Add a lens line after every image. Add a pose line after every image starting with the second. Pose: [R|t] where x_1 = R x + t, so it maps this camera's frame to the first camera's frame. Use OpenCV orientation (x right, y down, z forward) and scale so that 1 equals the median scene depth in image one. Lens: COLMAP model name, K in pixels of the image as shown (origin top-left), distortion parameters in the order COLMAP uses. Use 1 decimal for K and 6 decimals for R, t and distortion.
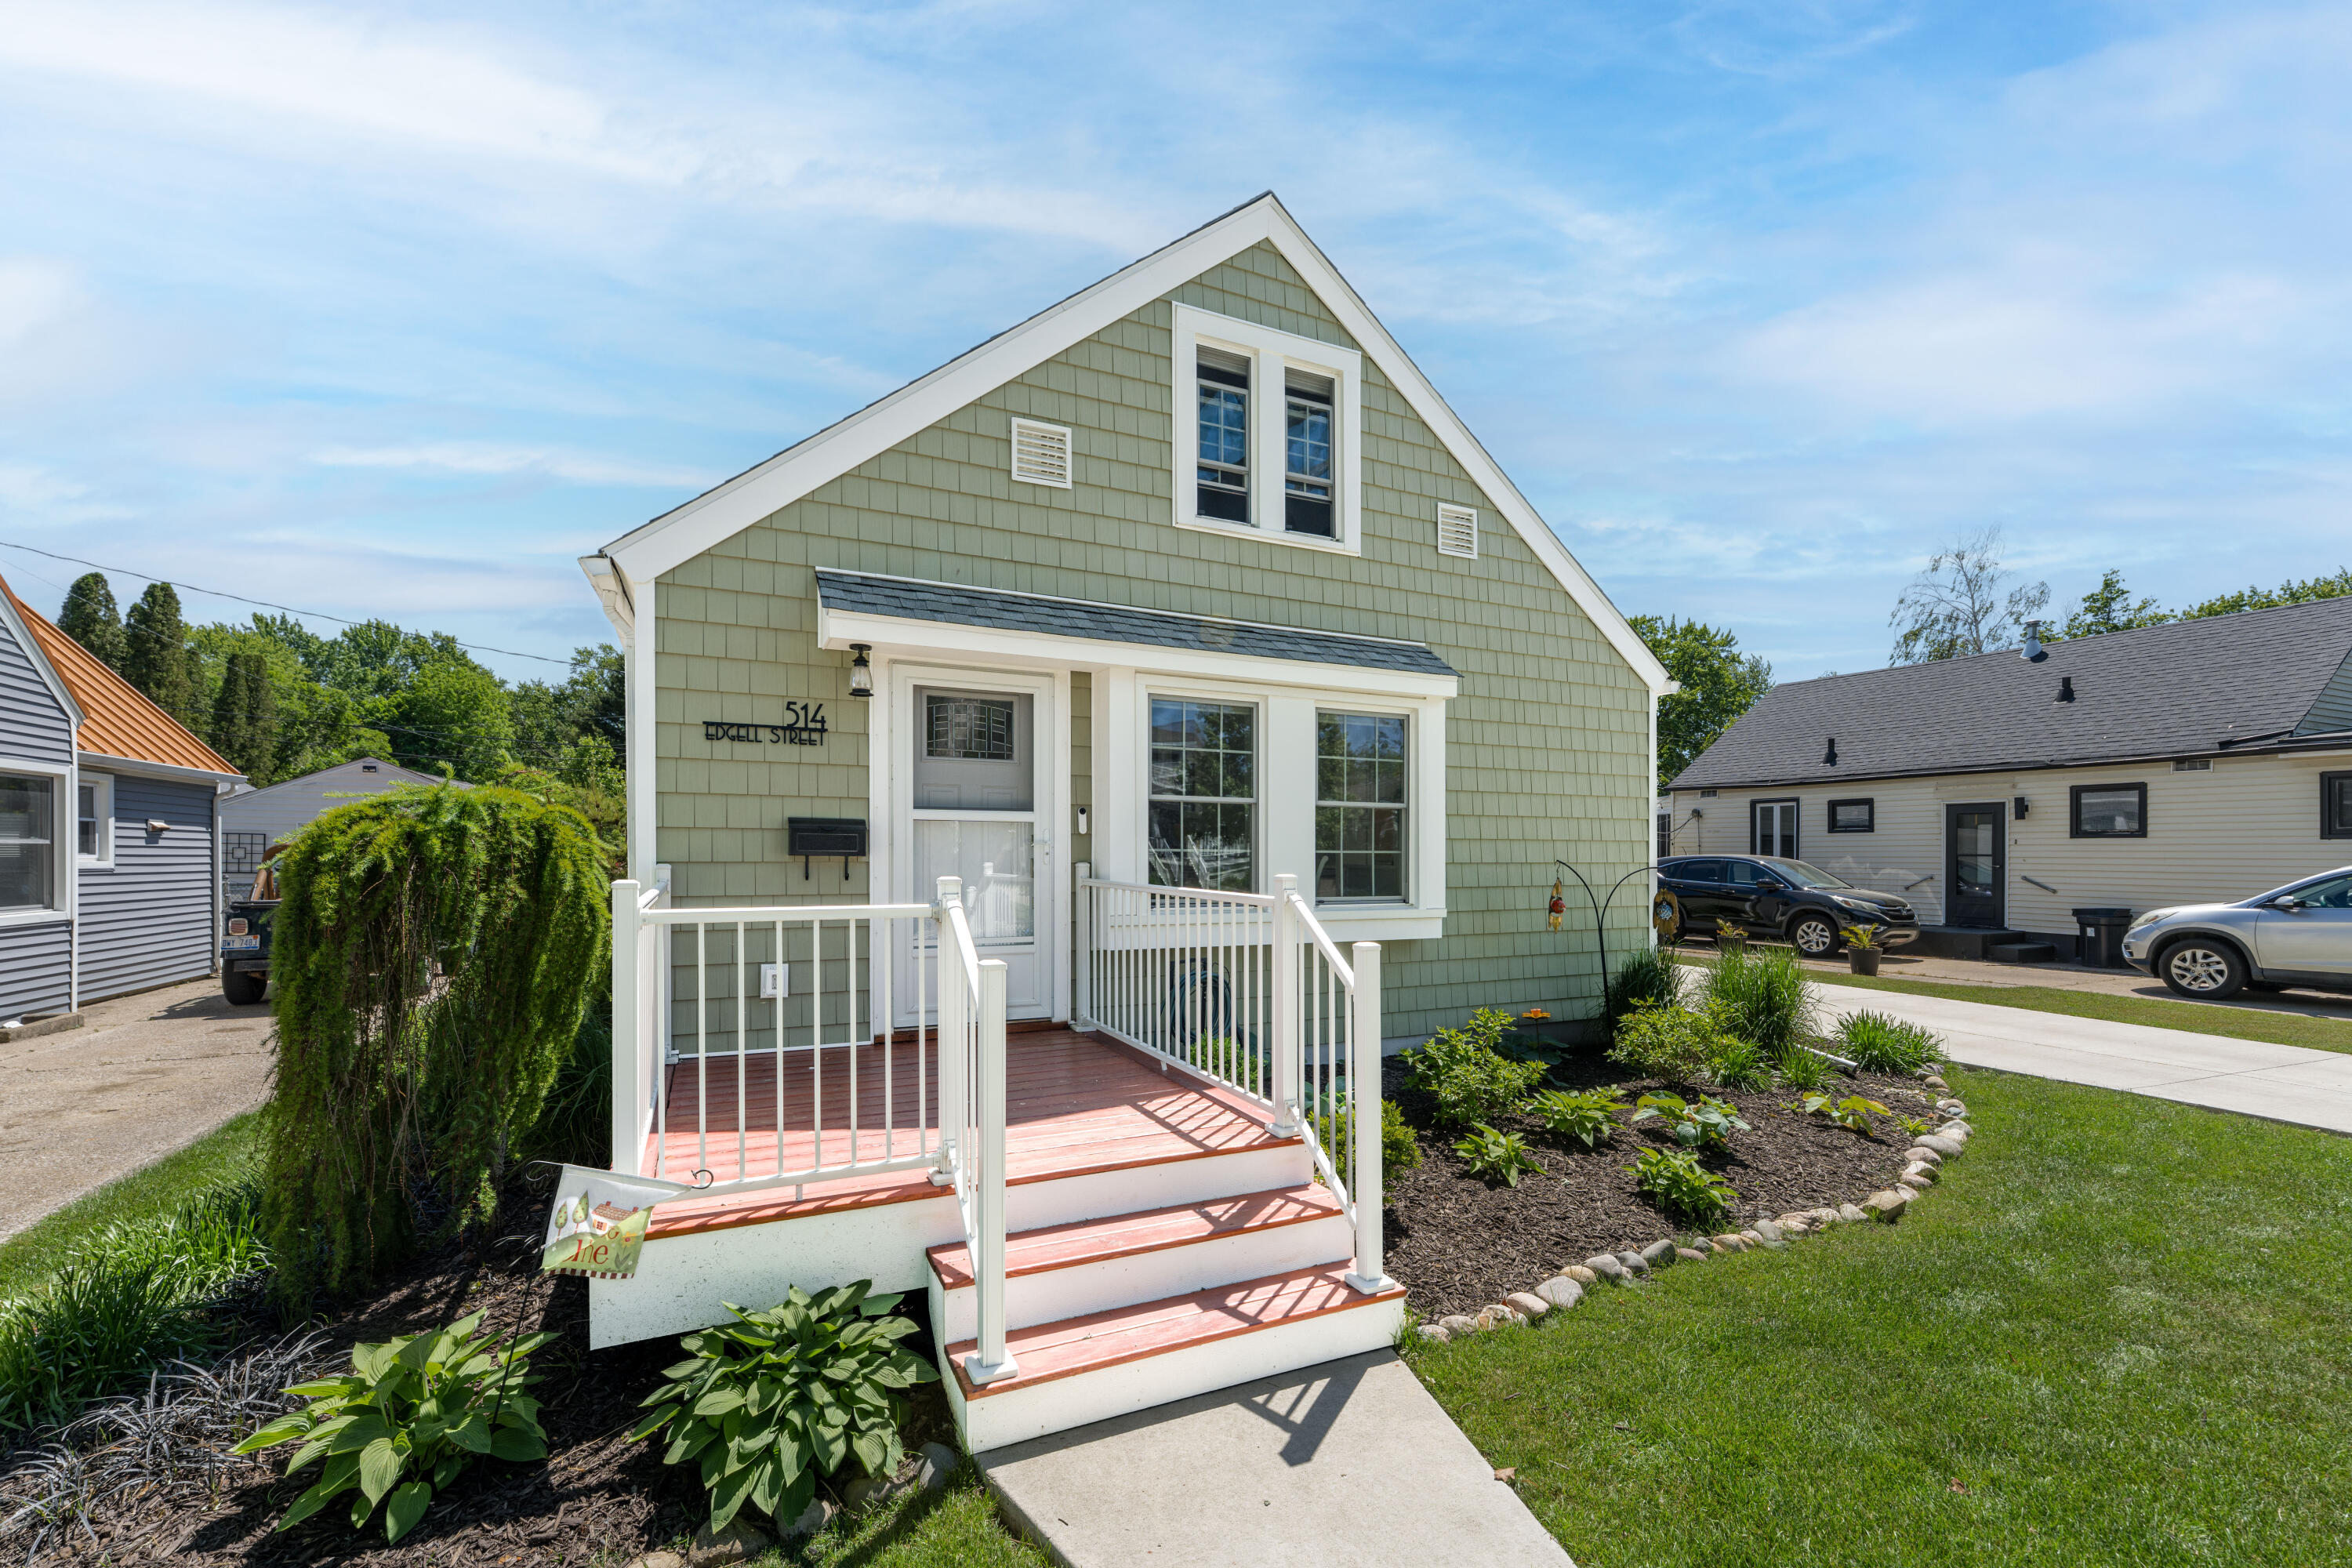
lens RADIAL K [[976.6, 0, 1160.6], [0, 976.6, 848.5], [0, 0, 1]] dist [-0.000138, -0.000027]
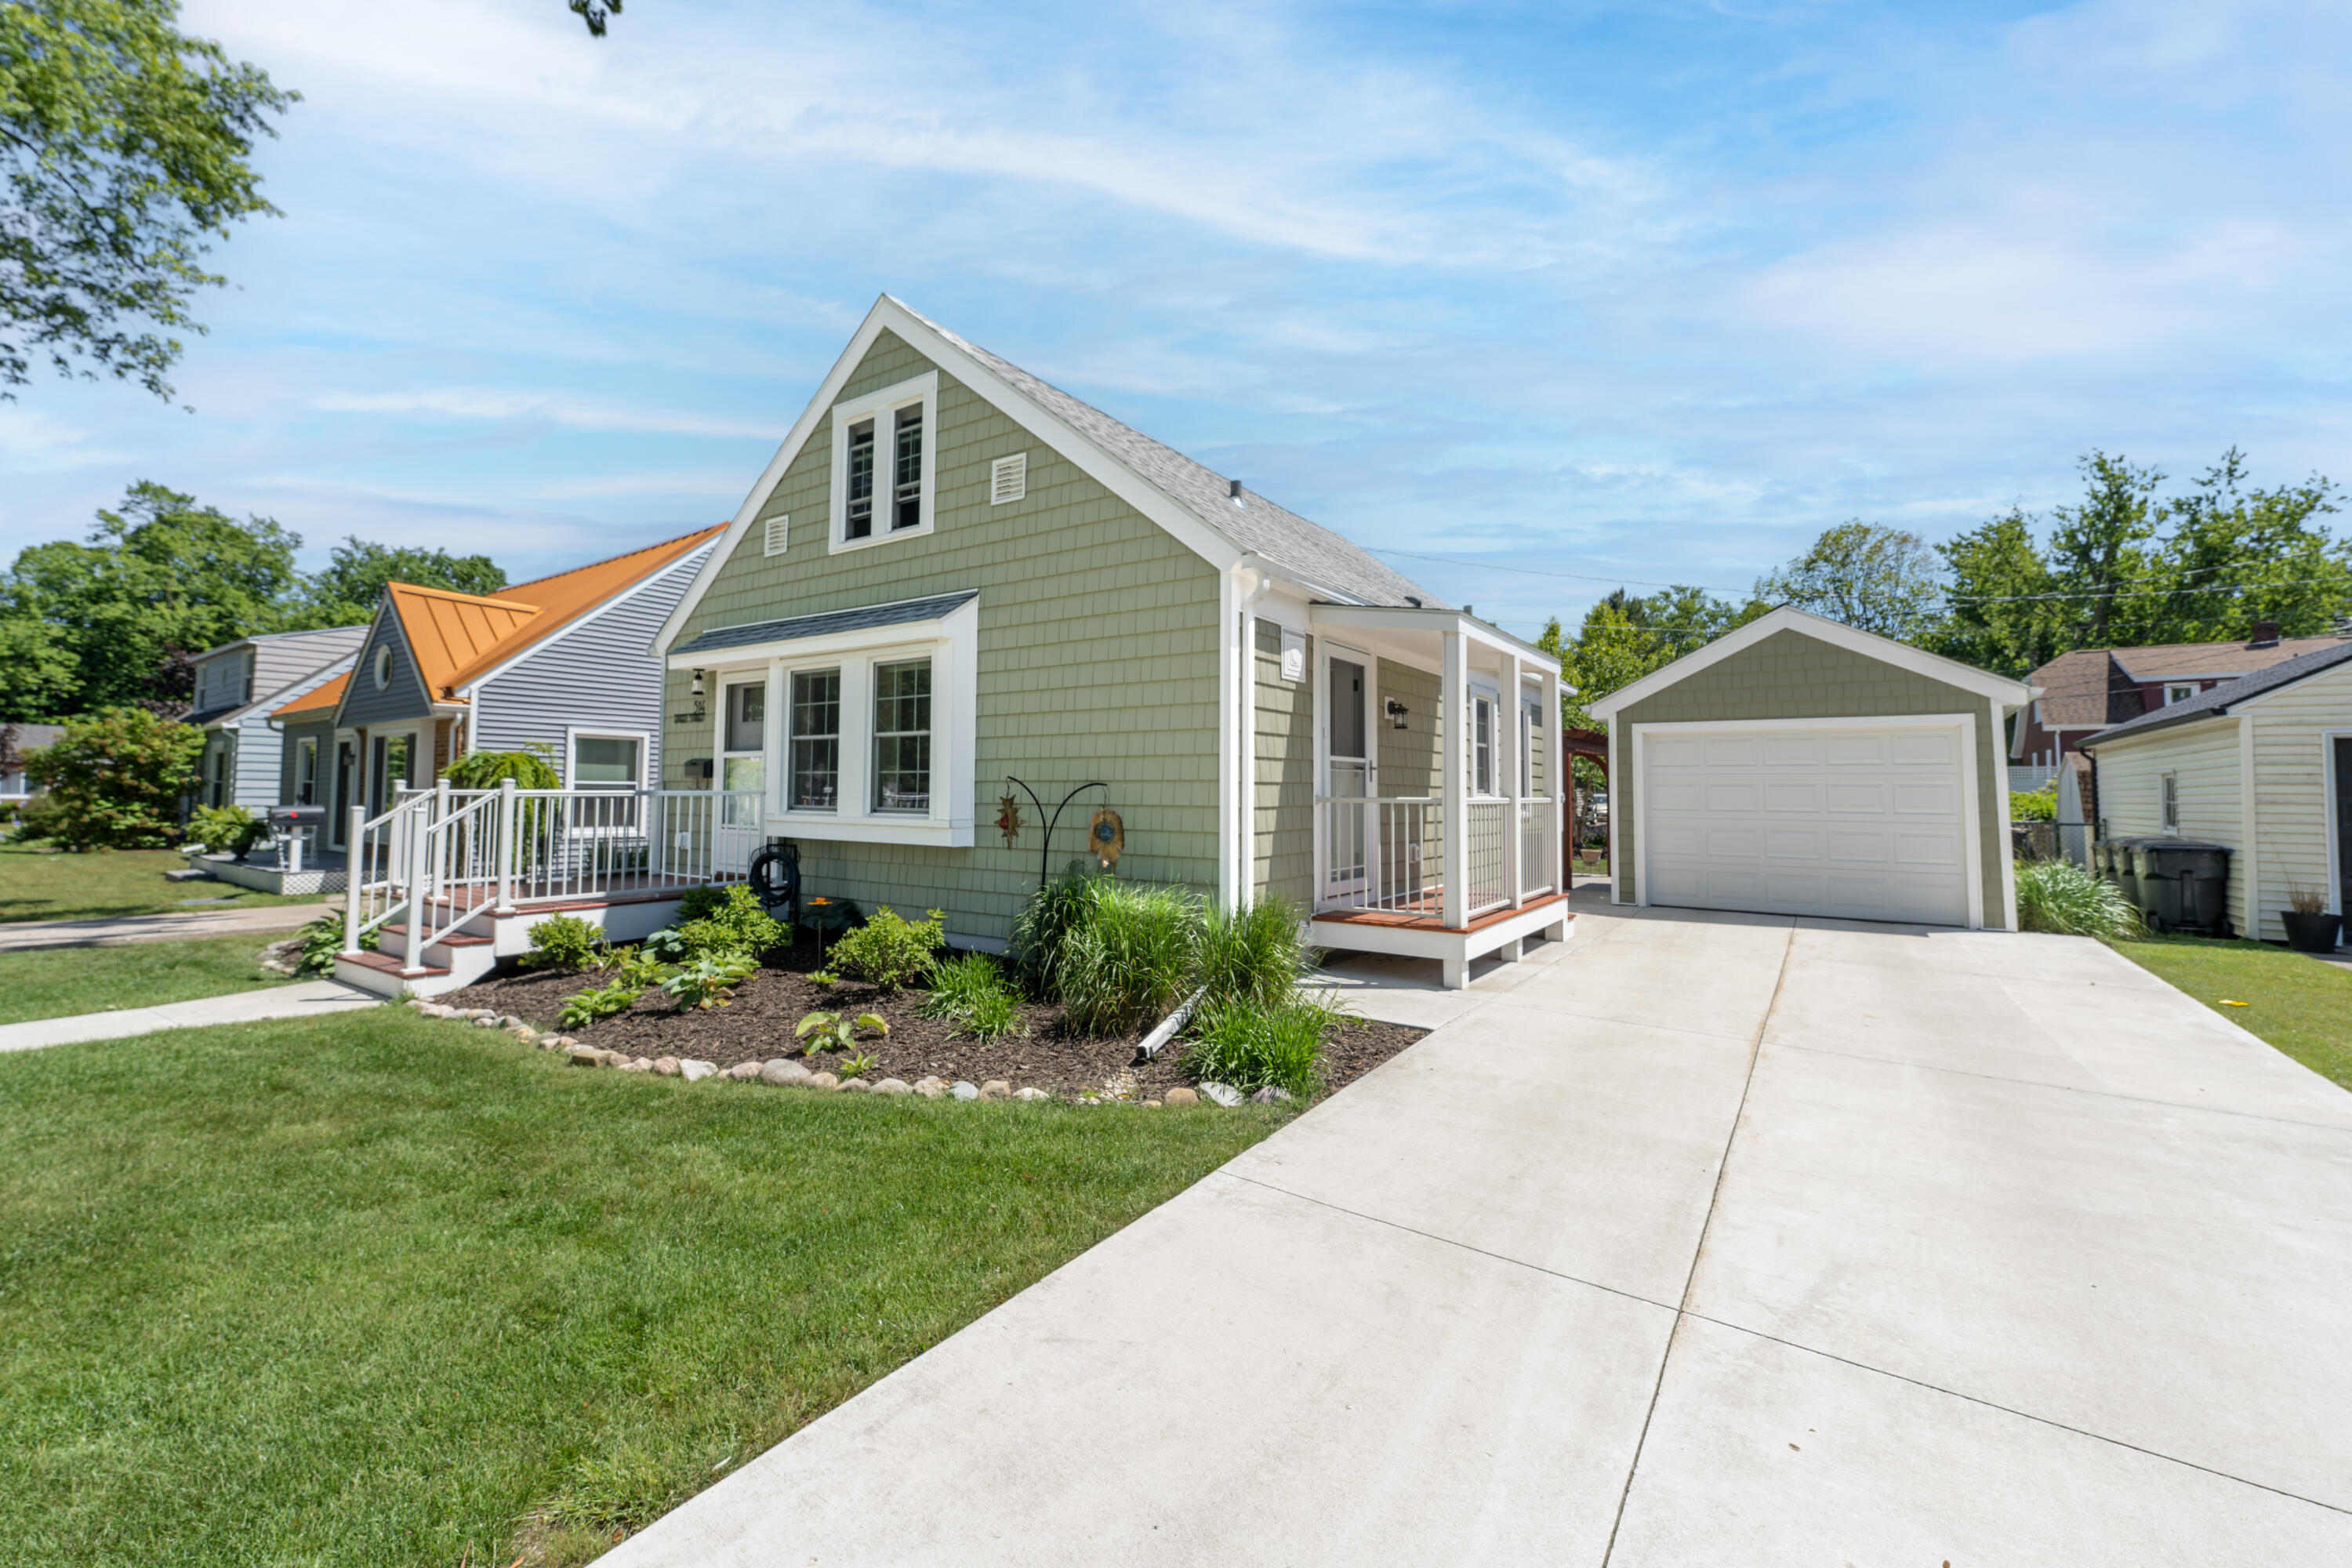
lens RADIAL K [[945.8, 0, 1187.1], [0, 945.8, 733.0], [0, 0, 1]] dist [-0.001757, -0.000222]
pose [[0.516294, -0.051703, -0.854849, 1.509118], [0.004718, 0.998333, -0.057531, 0.026588], [0.856399, 0.025670, 0.515677, 0.728232]]
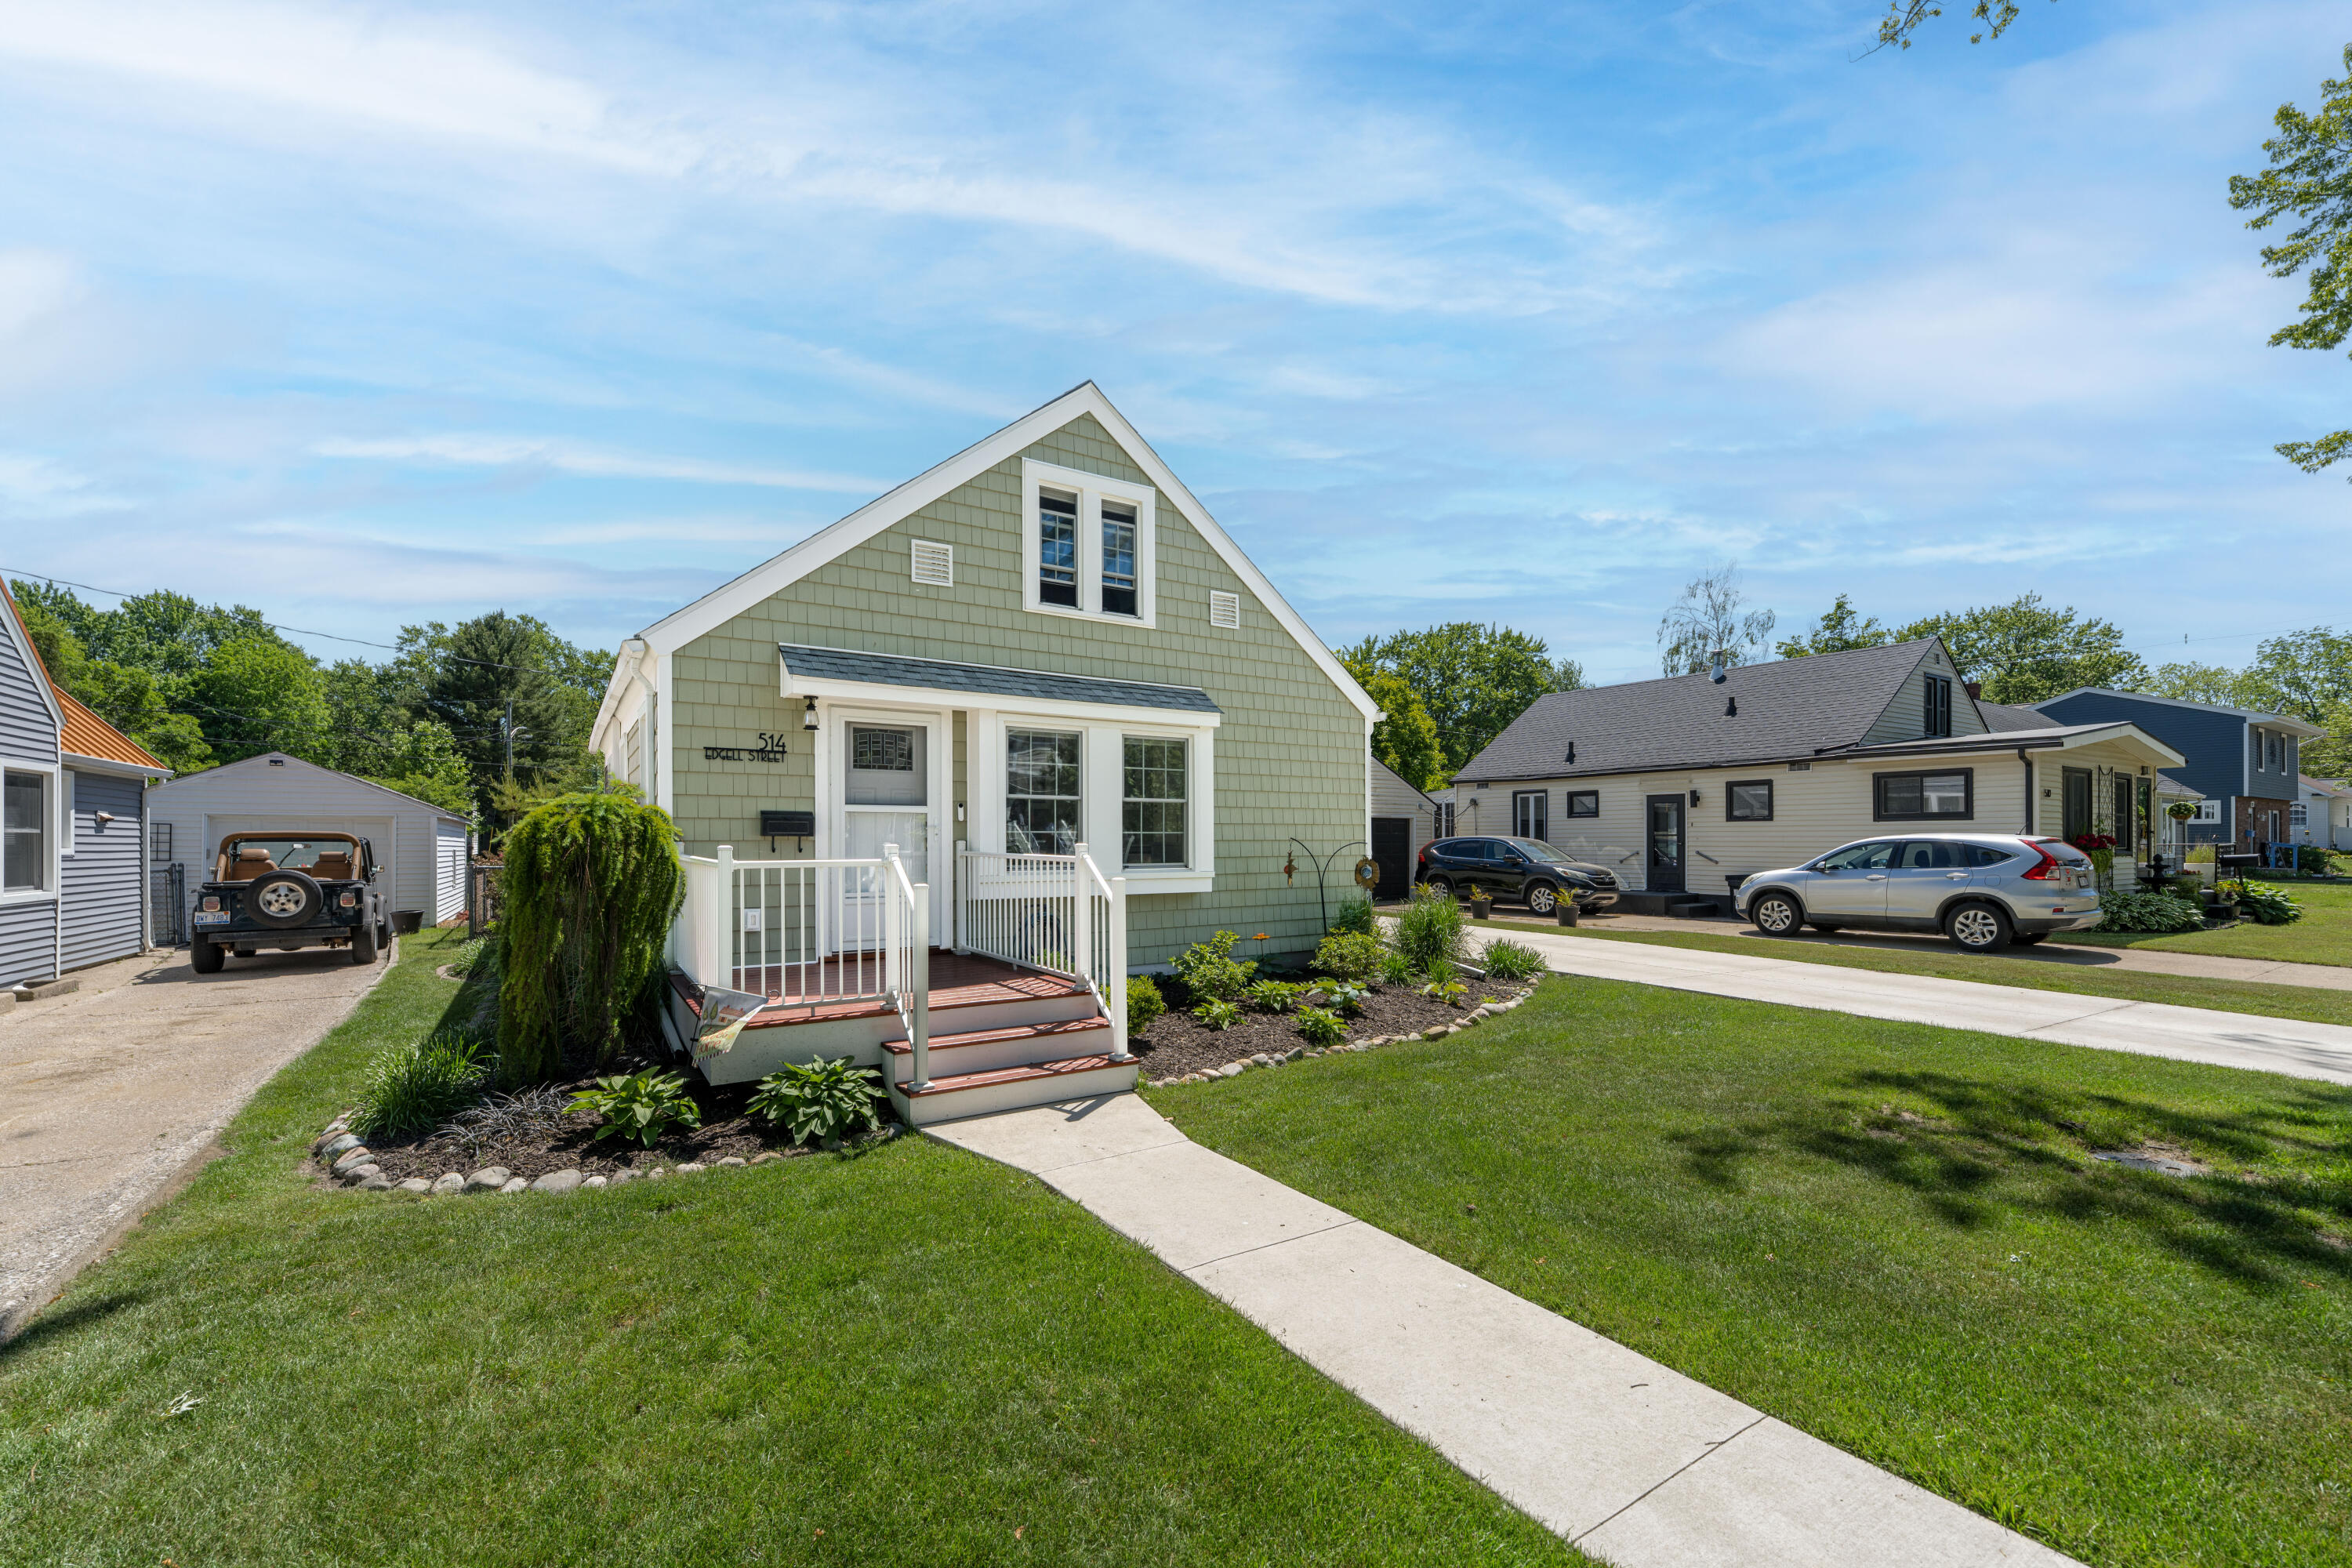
lens RADIAL K [[975.5, 0, 1168.7], [0, 975.5, 822.6], [0, 0, 1]] dist [-0.000427, 0.000016]
pose [[0.990105, -0.003769, 0.140279, 0.022555], [0.005563, 0.999908, -0.012395, 0.006933], [-0.140220, 0.013053, 0.990034, -0.472073]]
